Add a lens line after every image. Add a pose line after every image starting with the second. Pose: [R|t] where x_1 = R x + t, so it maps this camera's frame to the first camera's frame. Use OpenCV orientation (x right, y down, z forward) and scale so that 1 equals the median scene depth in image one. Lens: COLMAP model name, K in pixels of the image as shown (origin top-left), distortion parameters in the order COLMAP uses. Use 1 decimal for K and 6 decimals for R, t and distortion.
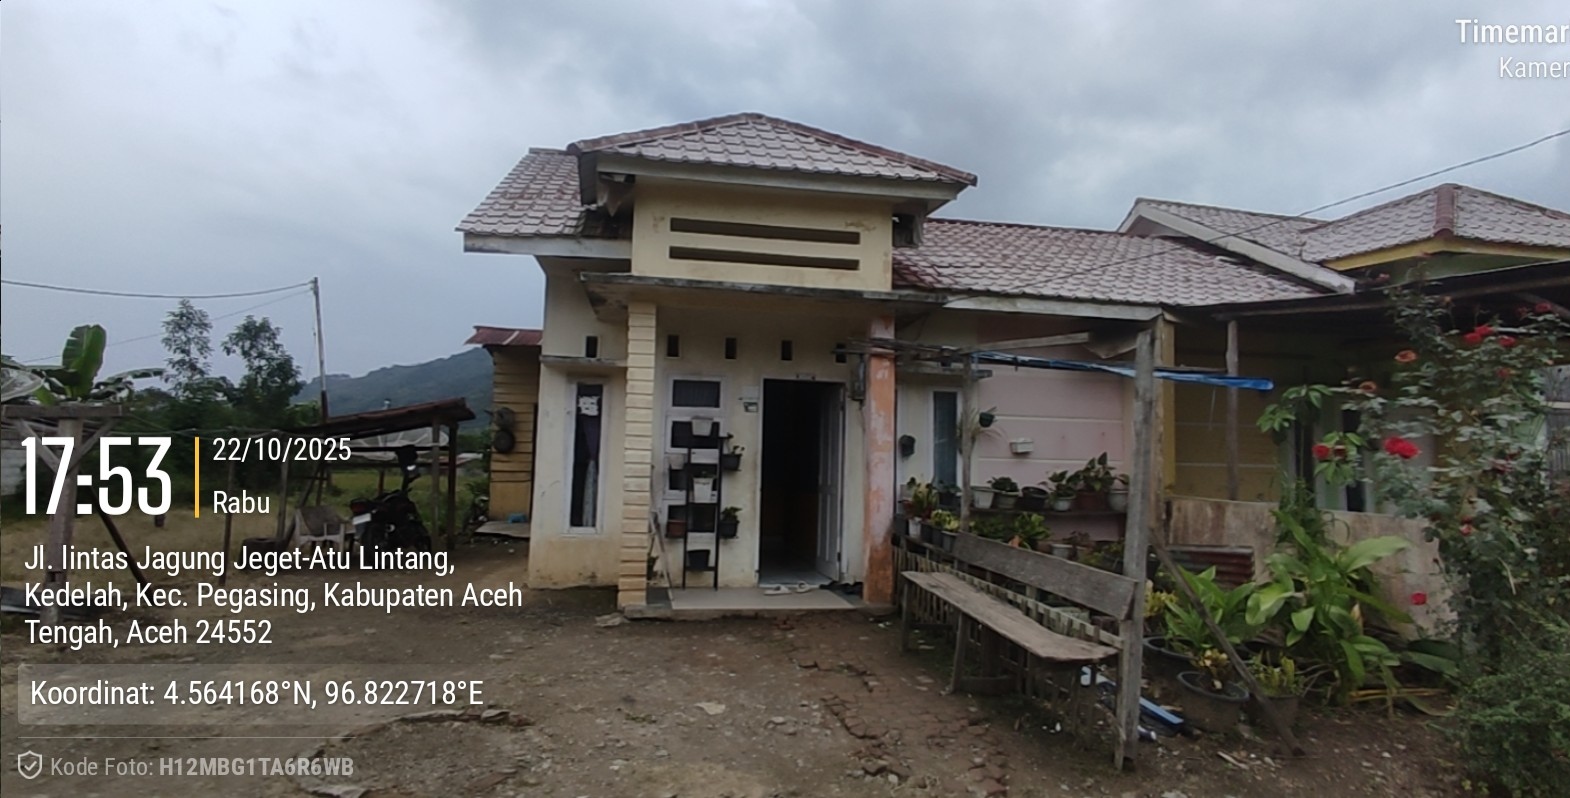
lens RADIAL K [[796.3, 0, 794.4], [0, 796.3, 400.1], [0, 0, 1]] dist [-0.003326, -0.000697]
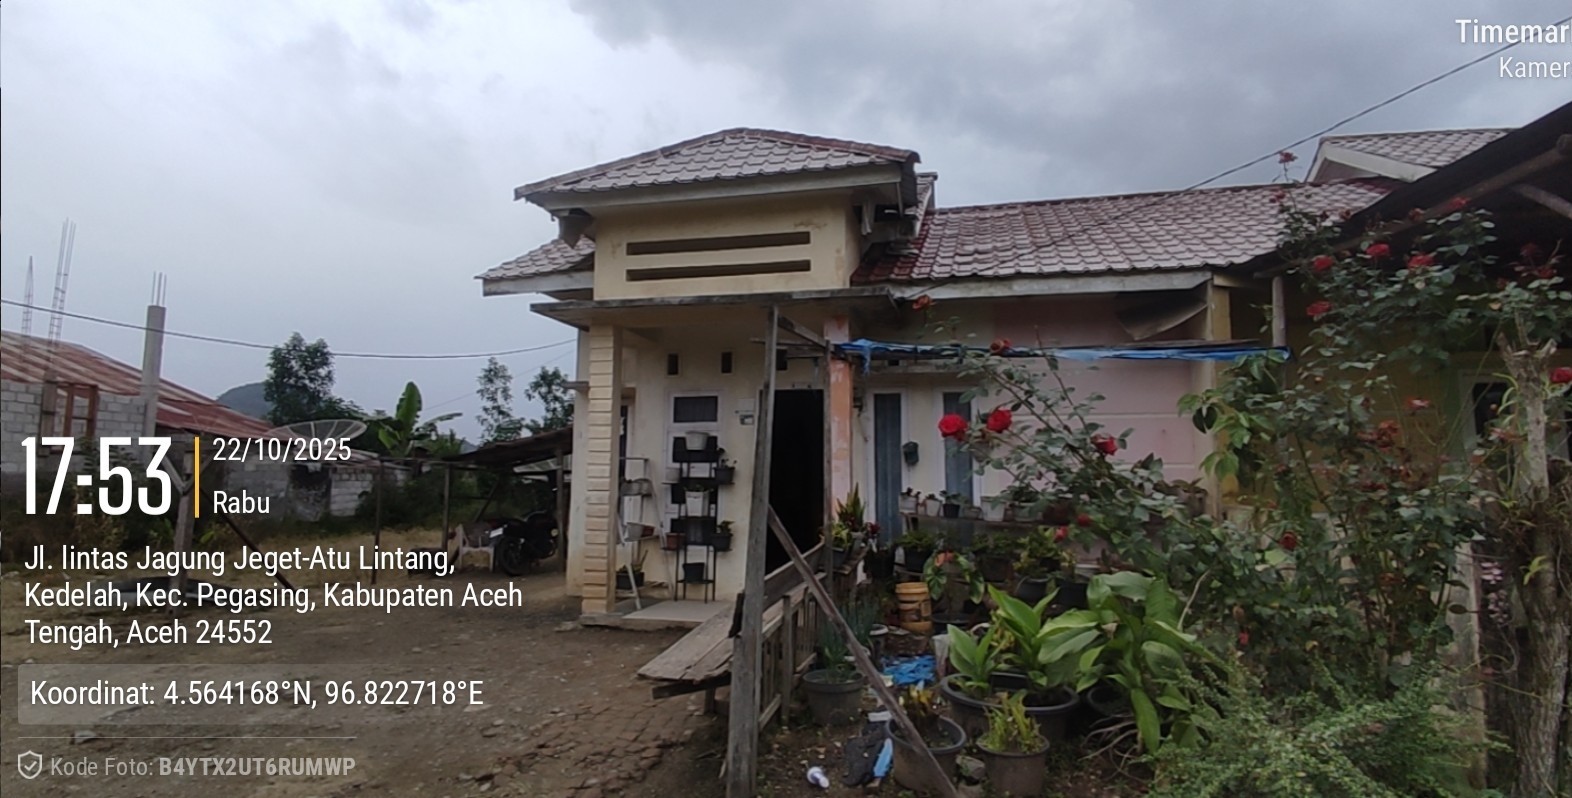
lens RADIAL K [[797.3, 0, 795.4], [0, 797.3, 400.1], [0, 0, 1]] dist [-0.003326, -0.000697]
pose [[0.921793, -0.058611, -0.383227, 0.390970], [0.047894, 0.998150, -0.037458, 0.024935], [0.384714, 0.016174, 0.922894, 0.105511]]
